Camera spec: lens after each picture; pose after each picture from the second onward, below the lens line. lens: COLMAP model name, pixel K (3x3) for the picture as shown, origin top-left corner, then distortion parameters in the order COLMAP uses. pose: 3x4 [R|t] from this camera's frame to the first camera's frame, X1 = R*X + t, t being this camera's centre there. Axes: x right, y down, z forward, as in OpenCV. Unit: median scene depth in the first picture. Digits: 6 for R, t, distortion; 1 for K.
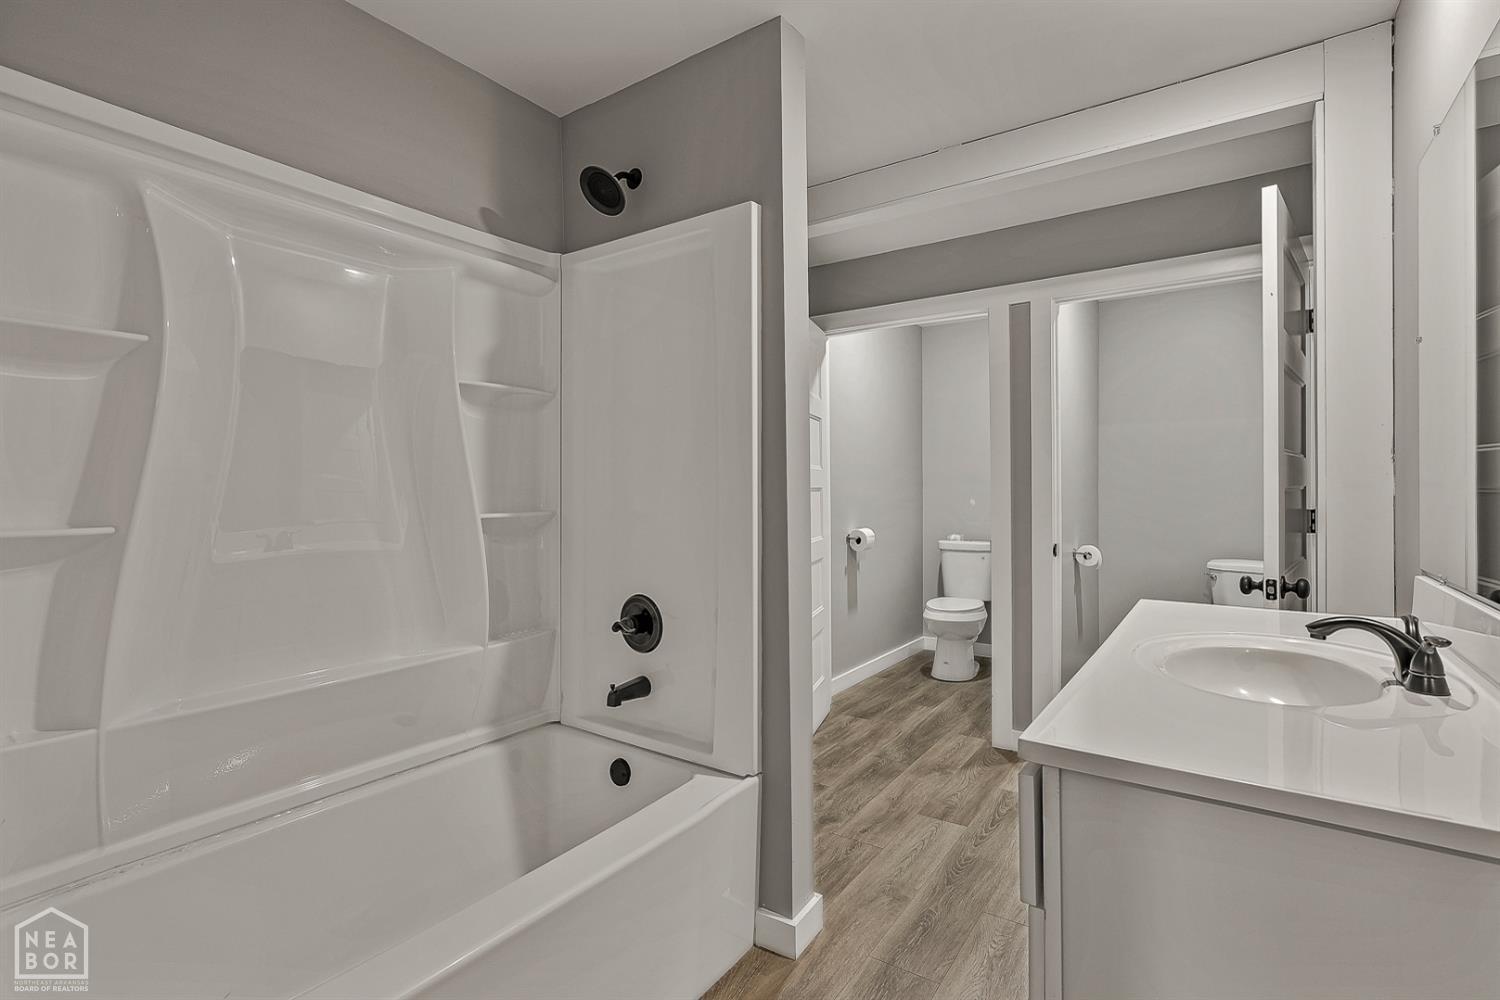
lens RADIAL K [[706.8, 0, 750.0], [0, 706.8, 500.0], [0, 0, 1]] dist [-0.000345, -0.000231]
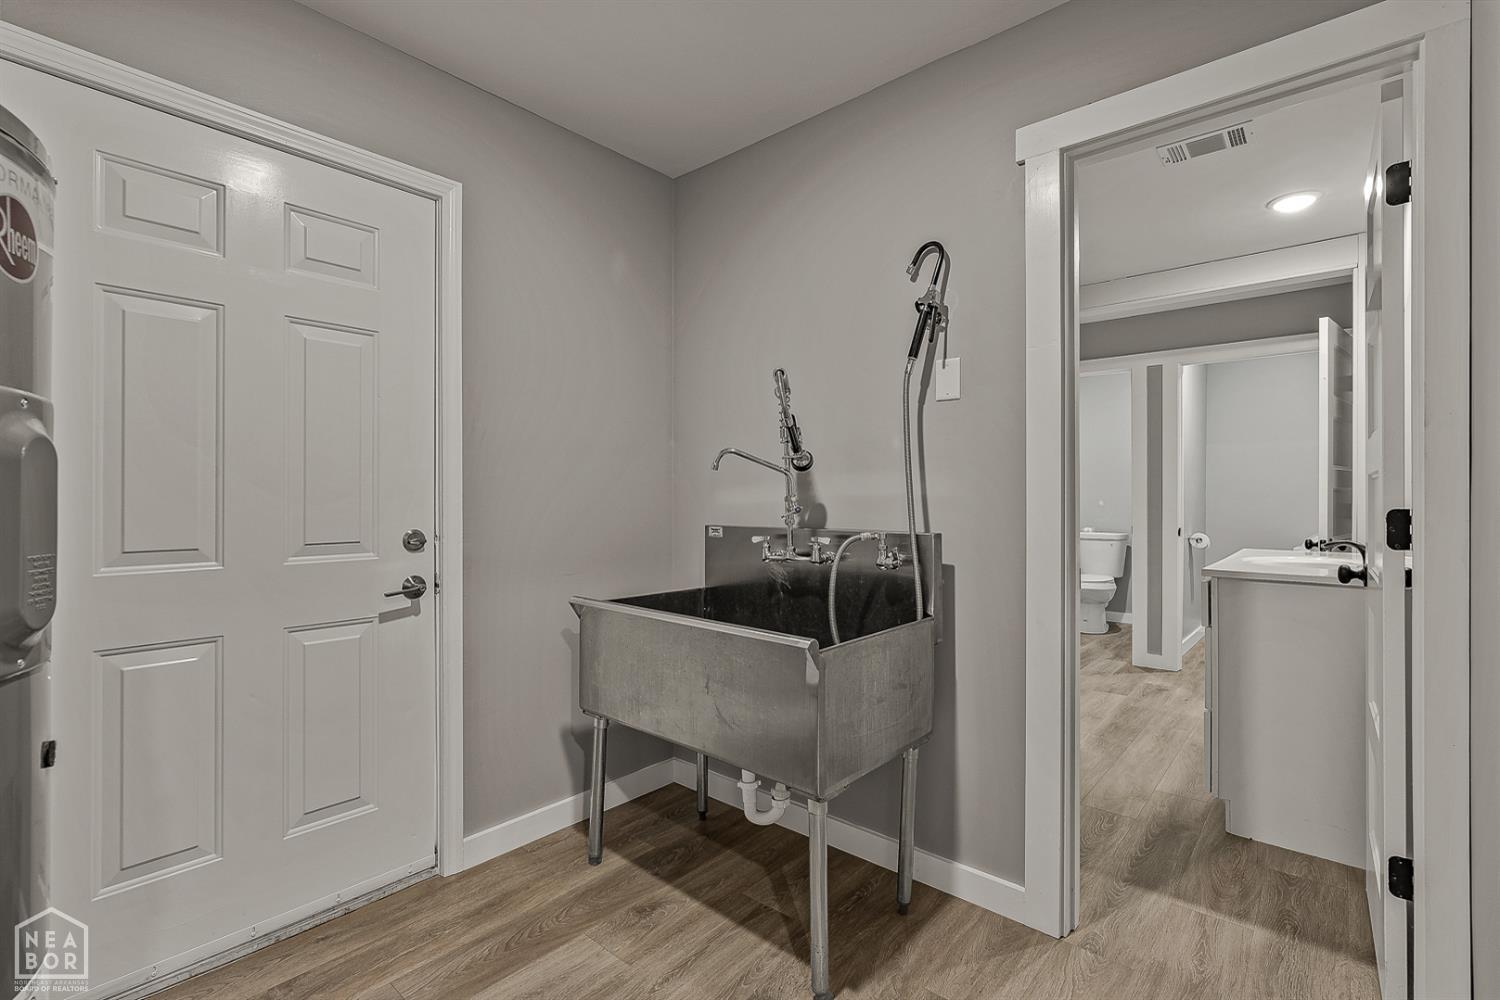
lens RADIAL K [[684.9, 0, 750.0], [0, 684.9, 500.0], [0, 0, 1]] dist [0.002136, 0.000683]
pose [[0.993842, 0.011463, -0.110216, -0.323446], [-0.012490, 0.999885, -0.008632, 0.028237], [0.110104, 0.009955, 0.993870, -0.560171]]
